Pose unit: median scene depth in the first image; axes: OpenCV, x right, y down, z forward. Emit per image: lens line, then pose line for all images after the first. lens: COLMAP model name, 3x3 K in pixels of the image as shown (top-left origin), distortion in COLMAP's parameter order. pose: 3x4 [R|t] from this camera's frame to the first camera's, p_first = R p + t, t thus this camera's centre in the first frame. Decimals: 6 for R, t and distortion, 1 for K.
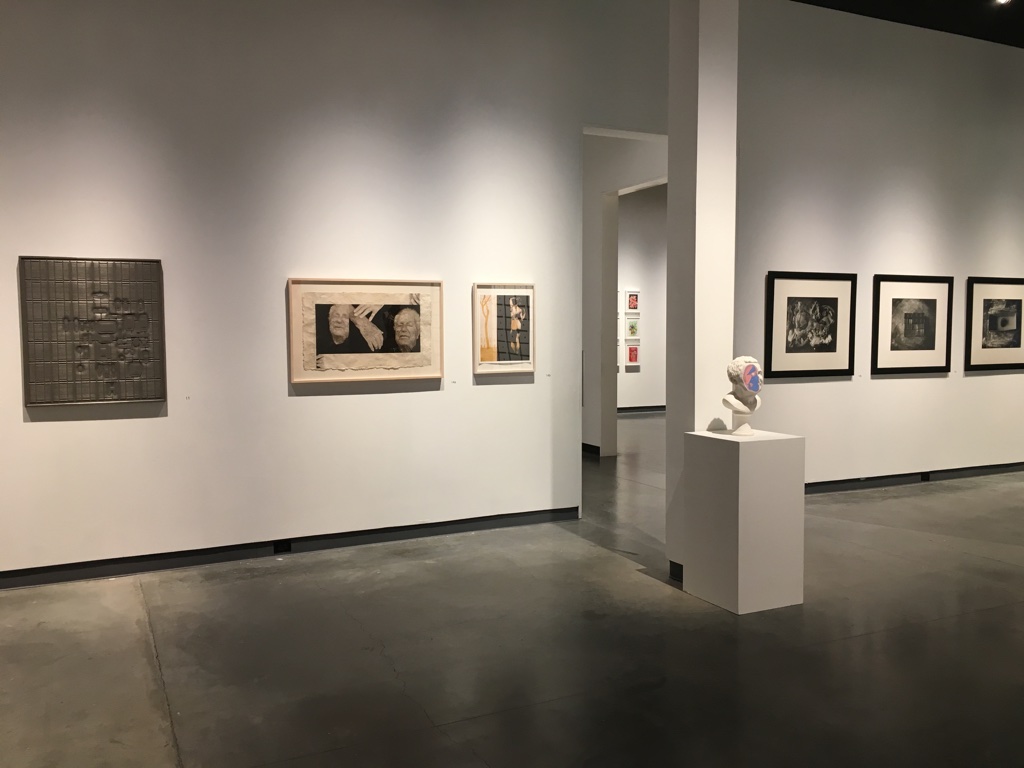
lens RADIAL K [[871.5, 0, 505.9], [0, 871.5, 382.5], [0, 0, 1]] dist [0.080758, -0.088793]
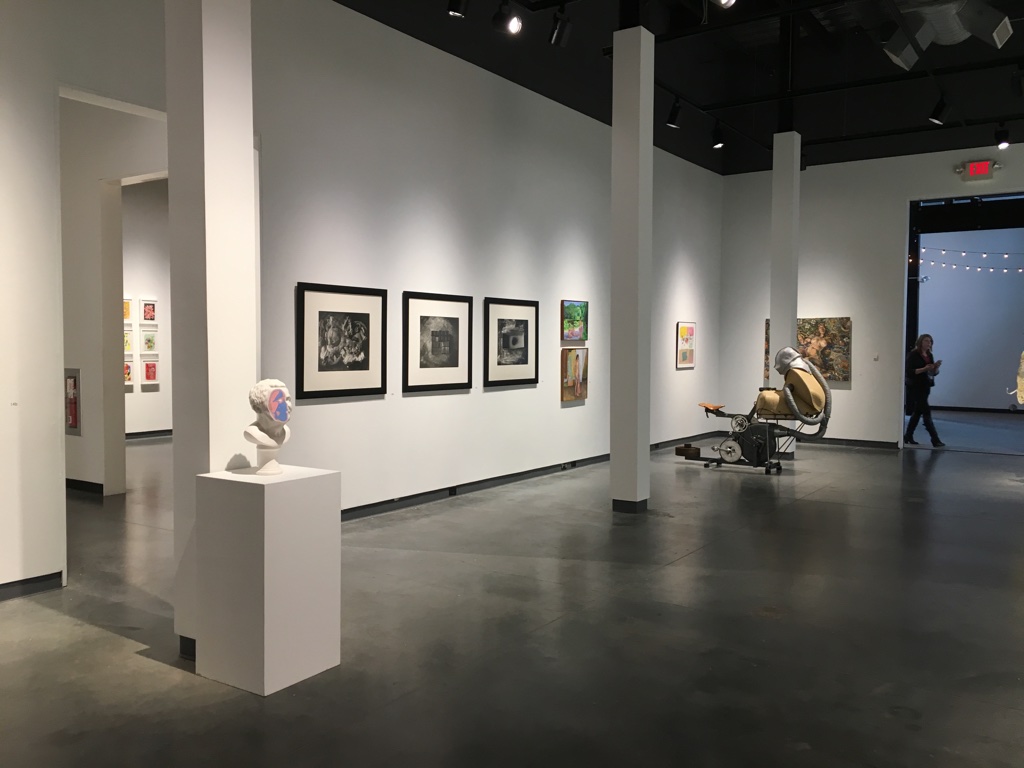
lens RADIAL K [[871.5, 0, 502.9], [0, 871.5, 380.4], [0, 0, 1]] dist [0.080758, -0.088793]
pose [[0.870266, -0.013476, 0.492398, 0.042056], [0.022321, 0.999678, -0.012090, -0.010700], [-0.492076, 0.021513, 0.870286, 0.126399]]
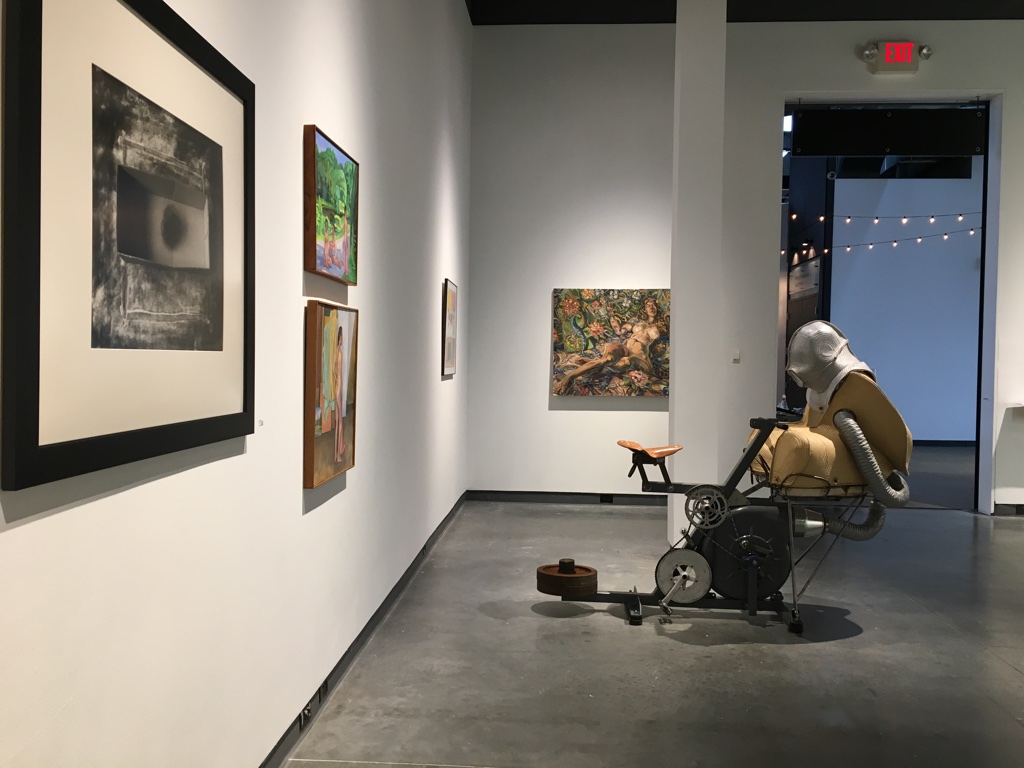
lens RADIAL K [[871.5, 0, 508.2], [0, 871.5, 376.2], [0, 0, 1]] dist [0.080758, -0.088793]
pose [[0.488069, -0.005539, 0.872787, 0.587915], [0.037038, 0.999211, -0.014370, -0.037563], [-0.872019, 0.039340, 0.487889, 1.165569]]
